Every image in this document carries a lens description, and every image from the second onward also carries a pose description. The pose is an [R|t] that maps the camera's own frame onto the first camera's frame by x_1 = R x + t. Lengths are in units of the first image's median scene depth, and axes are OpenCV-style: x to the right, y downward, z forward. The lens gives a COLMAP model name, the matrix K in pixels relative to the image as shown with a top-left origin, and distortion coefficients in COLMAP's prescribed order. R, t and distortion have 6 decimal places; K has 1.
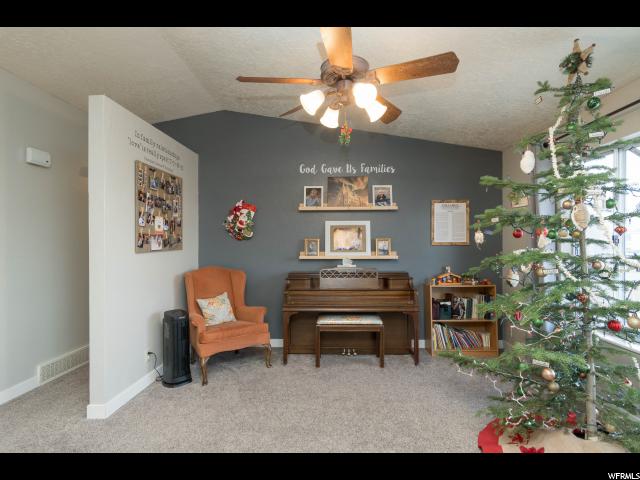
lens RADIAL K [[343.2, 0, 319.3], [0, 343.2, 241.8], [0, 0, 1]] dist [0.005103, 0.010378]
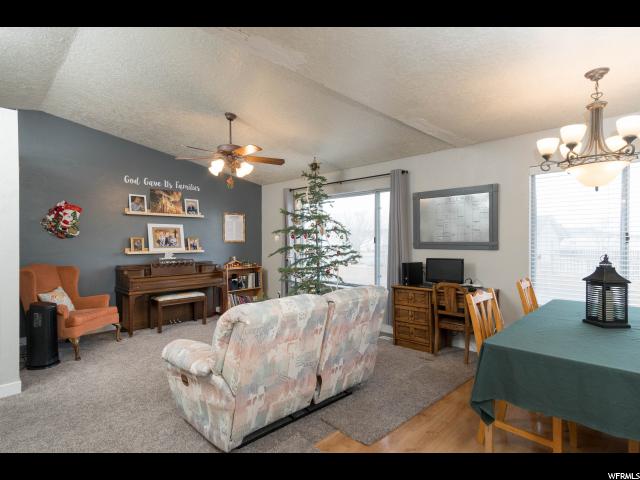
lens RADIAL K [[343.2, 0, 319.5], [0, 343.2, 240.5], [0, 0, 1]] dist [0.005103, 0.010378]
pose [[0.678140, 0.001799, 0.734930, -0.510730], [-0.001715, 0.999998, -0.000865, 0.001757], [-0.734930, -0.000674, 0.678142, -0.332856]]
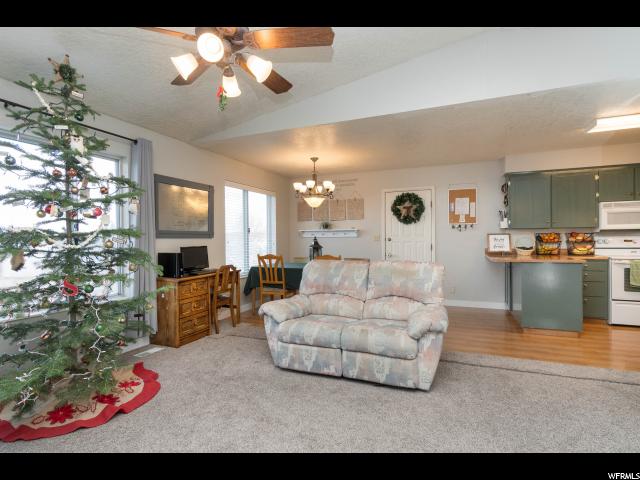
lens RADIAL K [[343.2, 0, 324.4], [0, 343.2, 241.0], [0, 0, 1]] dist [0.005103, 0.010378]
pose [[-0.939907, 0.011305, 0.341242, -0.263335], [0.011972, 0.999928, -0.000154, 0.041343], [-0.341219, 0.003941, -0.939975, 0.932965]]
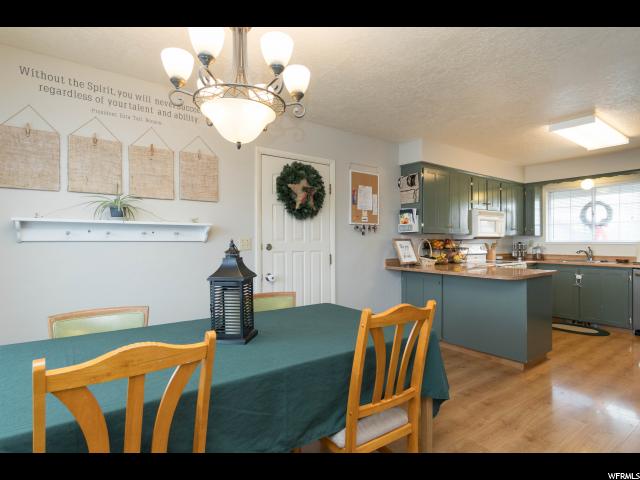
lens RADIAL K [[343.2, 0, 321.4], [0, 343.2, 241.7], [0, 0, 1]] dist [0.005103, 0.010378]
pose [[-0.779577, 0.007254, -0.626264, 0.387946], [0.008850, 0.999961, 0.000565, 0.025753], [0.626244, -0.005102, -0.779611, 0.083016]]
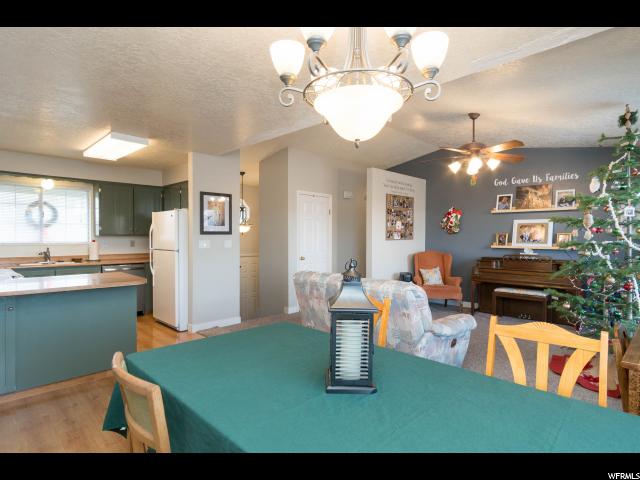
lens RADIAL K [[343.2, 0, 323.7], [0, 343.2, 240.6], [0, 0, 1]] dist [0.005103, 0.010378]
pose [[0.735358, 0.017343, -0.677457, 0.409348], [-0.006039, 0.999800, 0.019040, -0.001474], [0.677652, -0.009910, 0.735316, -0.527276]]
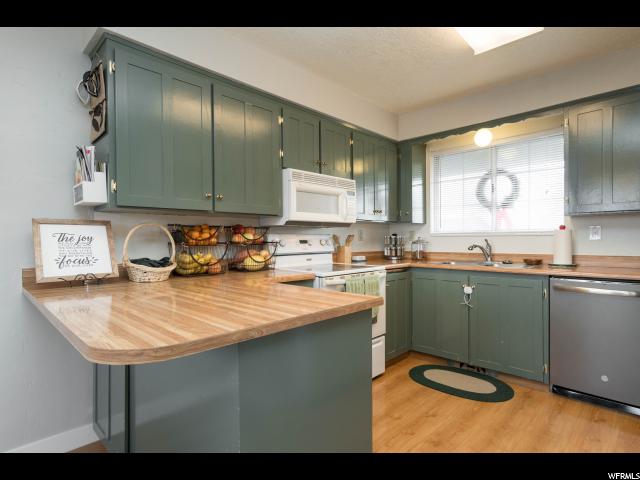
lens RADIAL K [[343.2, 0, 319.3], [0, 343.2, 239.9], [0, 0, 1]] dist [0.005103, 0.010378]
pose [[-0.670740, 0.011091, -0.741610, -0.330770], [0.013412, 0.999906, 0.002824, 0.047511], [0.741571, -0.008052, -0.670826, -0.046049]]
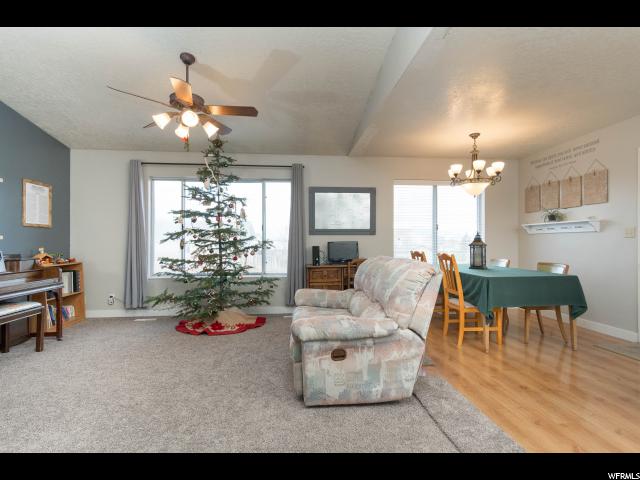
lens RADIAL K [[343.2, 0, 319.8], [0, 343.2, 241.3], [0, 0, 1]] dist [0.005103, 0.010378]
pose [[-0.126647, 0.009813, 0.991899, -0.766615], [-0.001860, 0.999947, -0.010130, 0.063839], [-0.991946, -0.003128, -0.126622, 0.321900]]
